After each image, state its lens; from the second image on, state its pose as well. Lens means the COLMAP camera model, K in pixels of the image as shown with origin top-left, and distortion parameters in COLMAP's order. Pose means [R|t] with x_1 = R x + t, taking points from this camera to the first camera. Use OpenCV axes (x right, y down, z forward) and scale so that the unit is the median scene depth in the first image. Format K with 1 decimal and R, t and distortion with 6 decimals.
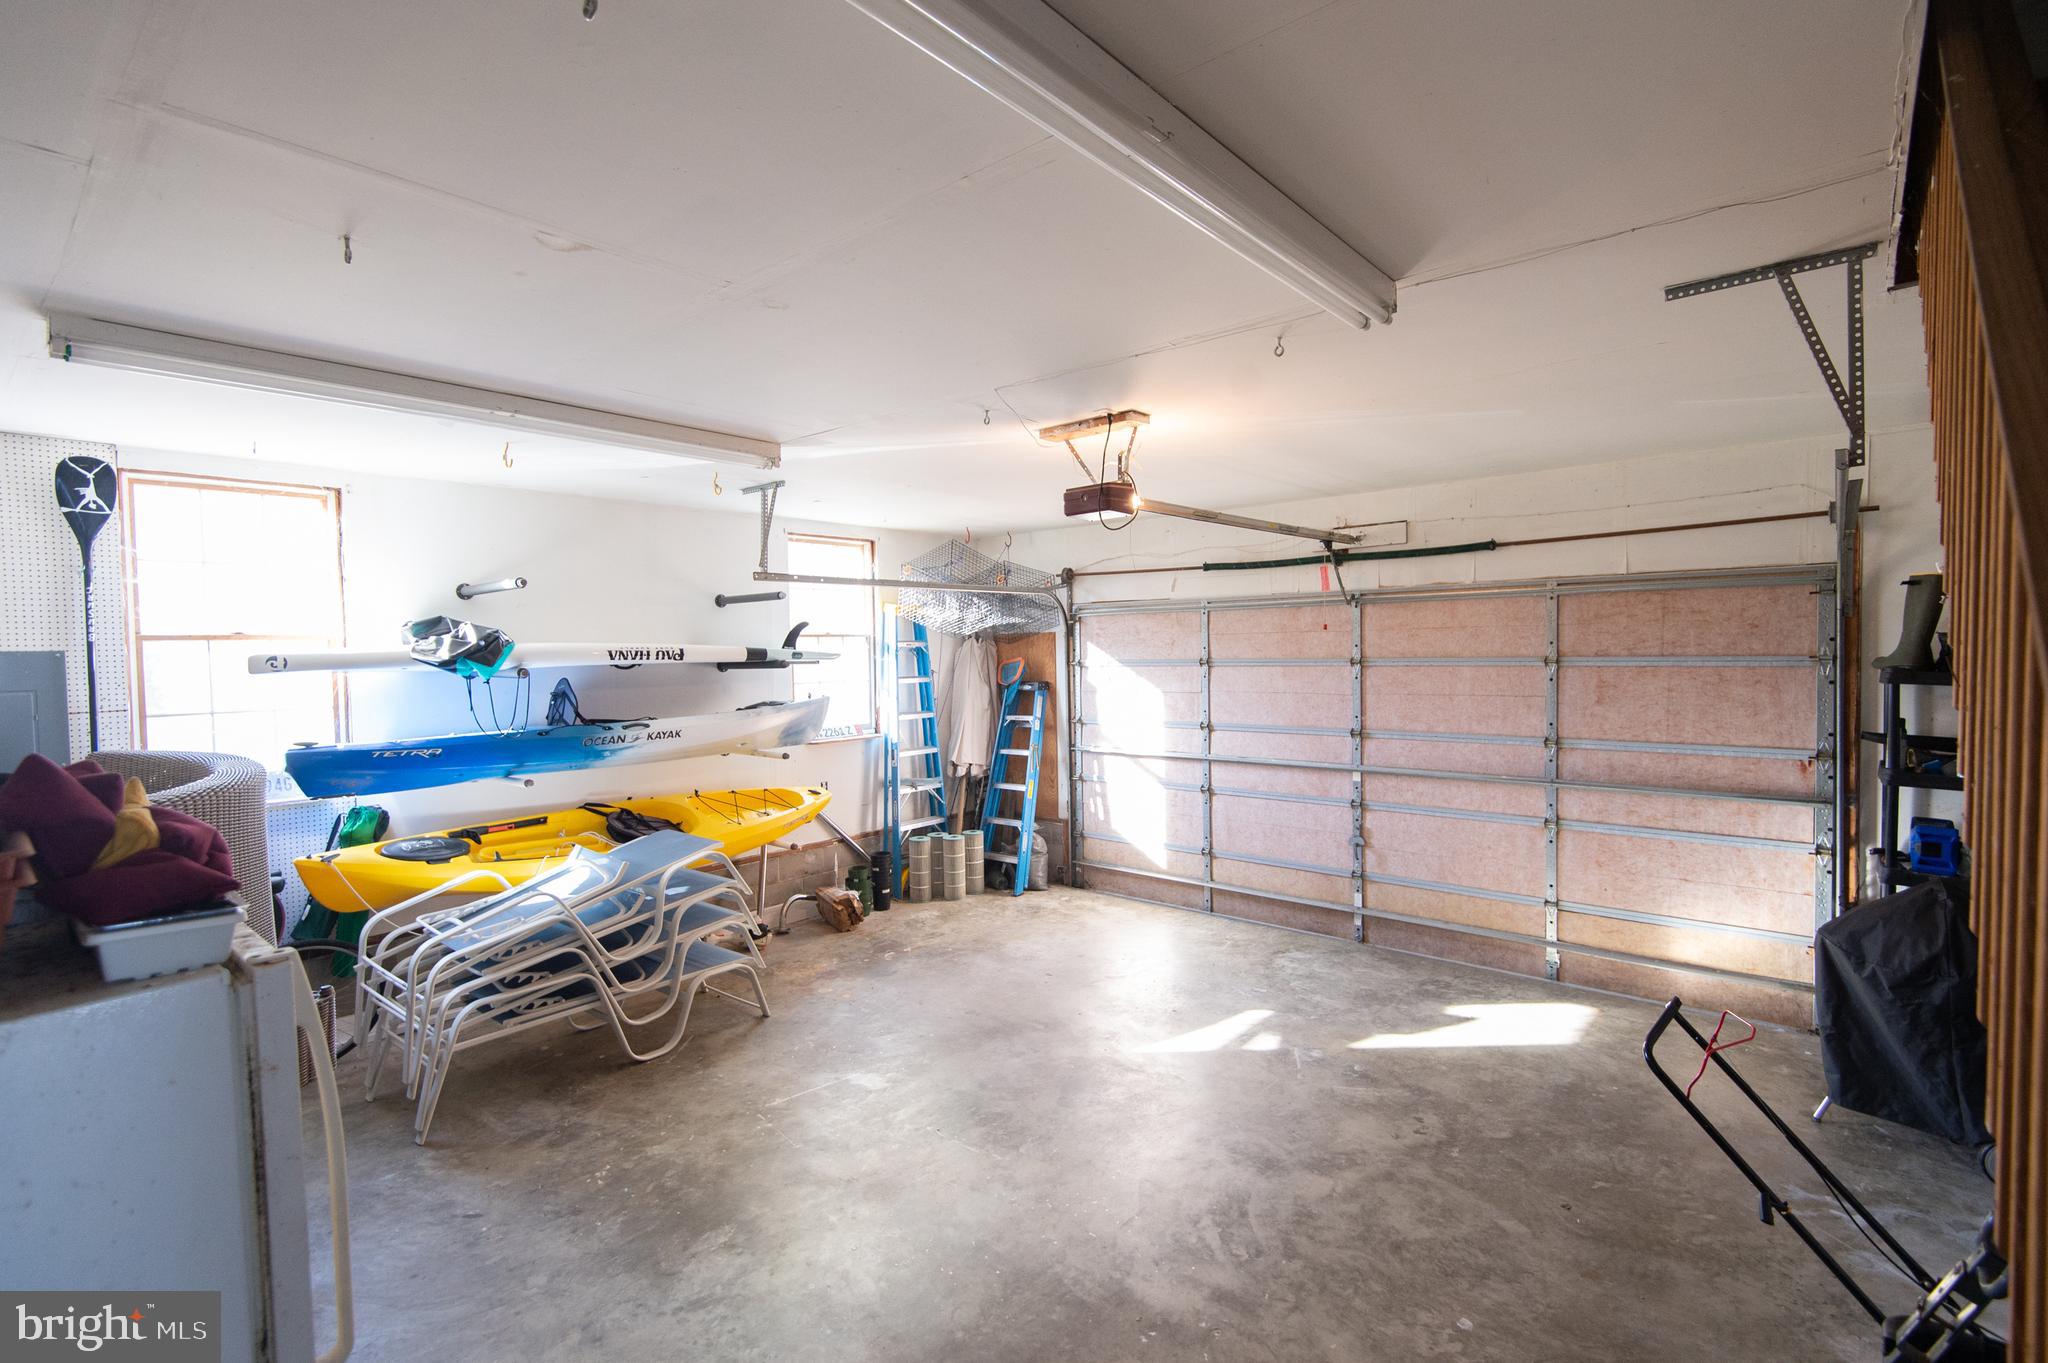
lens RADIAL K [[928.3, 0, 1022.7], [0, 928.3, 680.2], [0, 0, 1]] dist [0.011034, -0.009758]
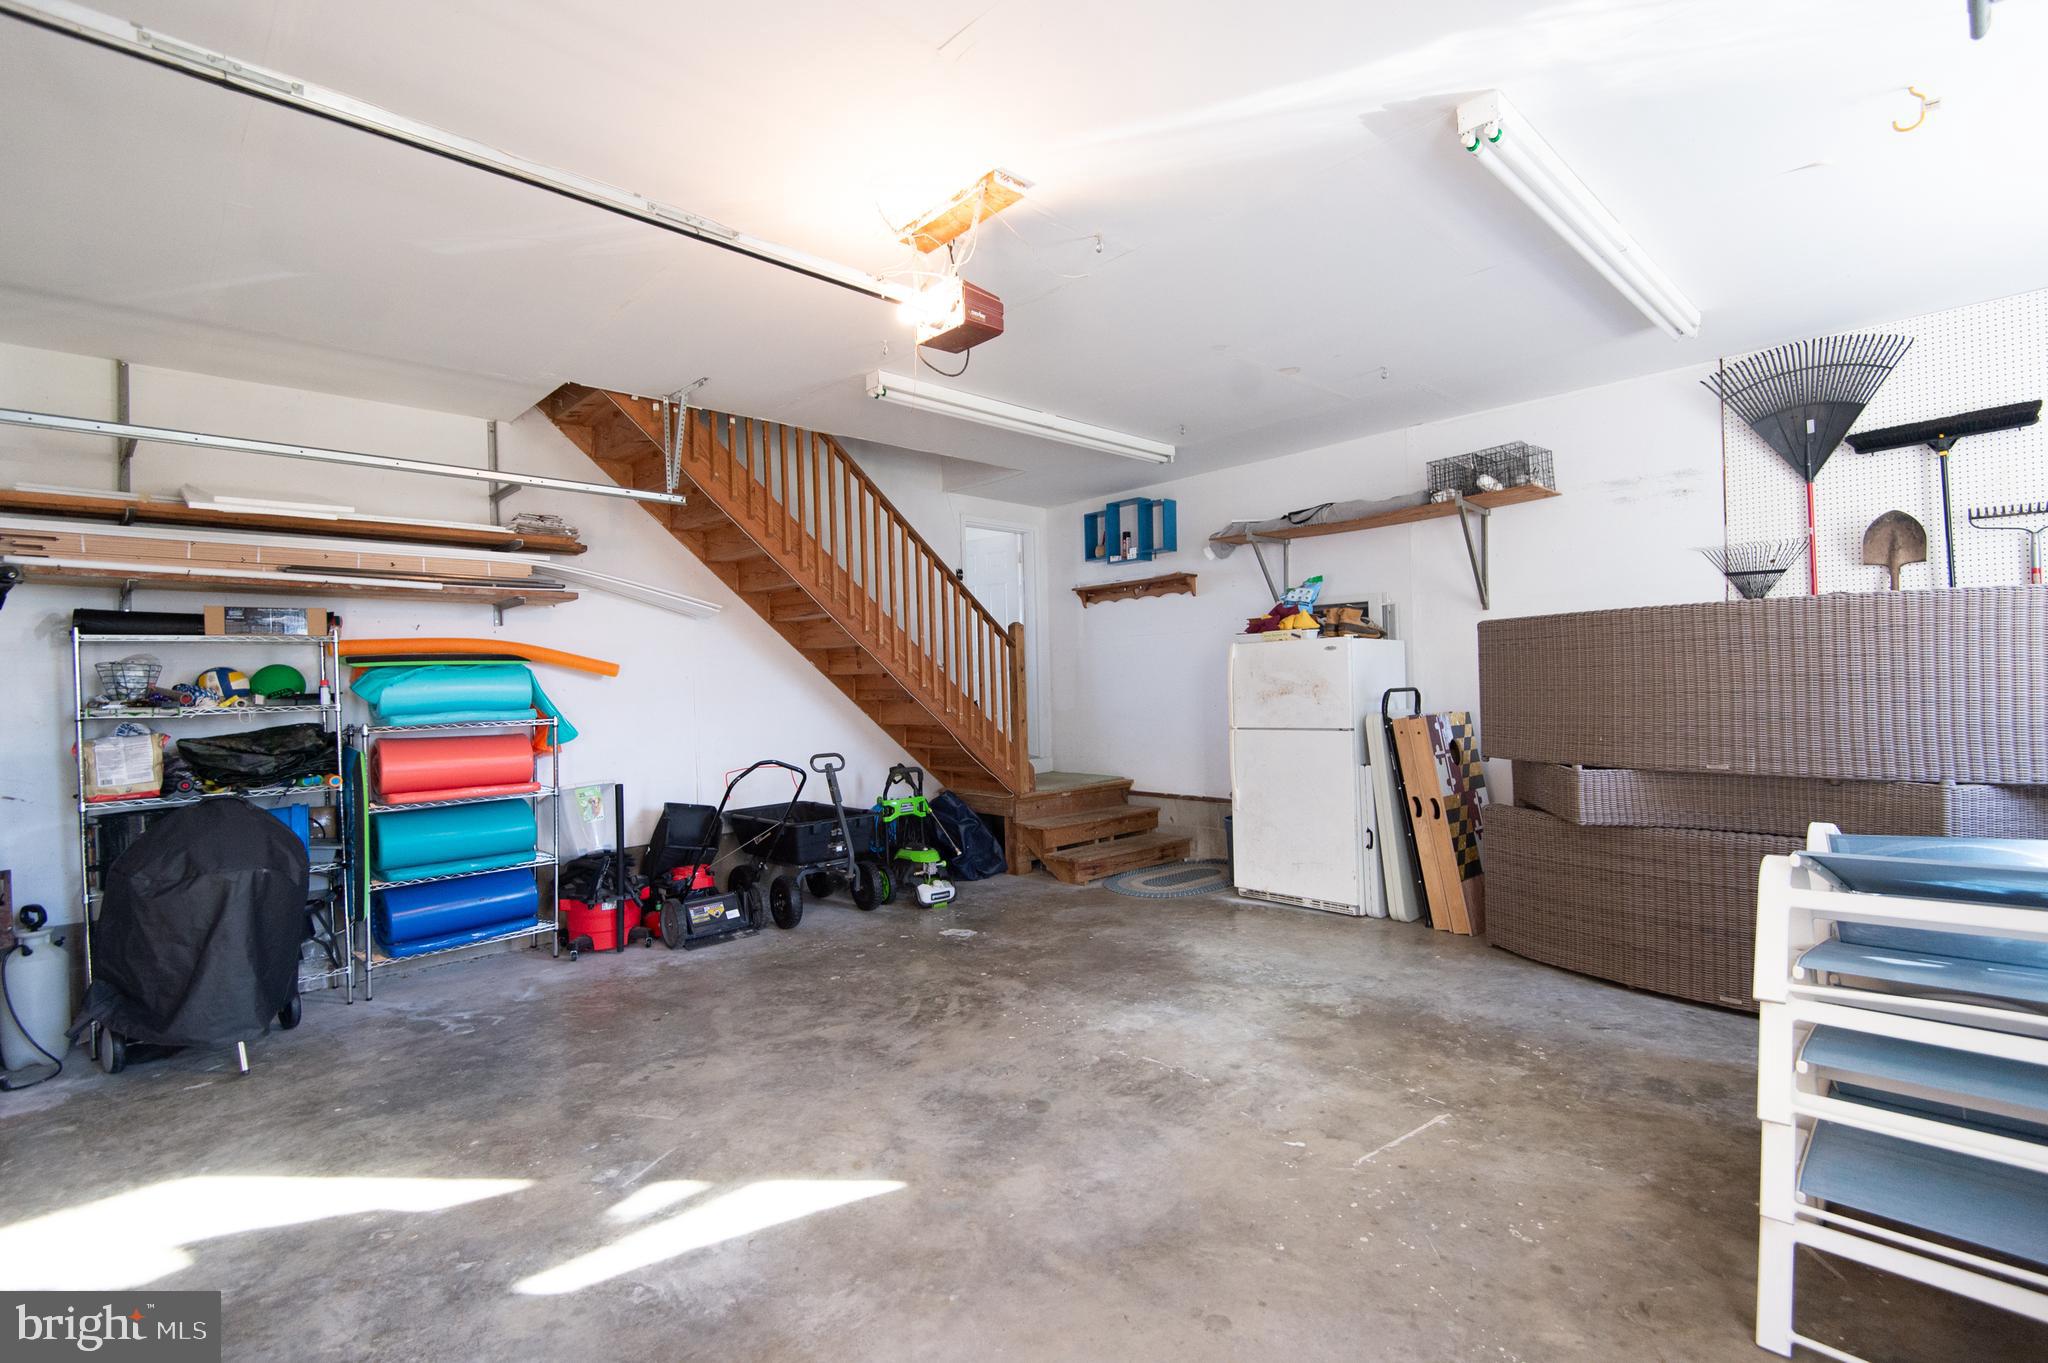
lens RADIAL K [[928.3, 0, 1025.5], [0, 928.3, 683.8], [0, 0, 1]] dist [0.011034, -0.009758]
pose [[-0.994464, 0.047344, 0.093810, -0.034218], [0.050411, 0.998260, 0.030596, 0.087250], [-0.092198, 0.035156, -0.995120, 1.800896]]
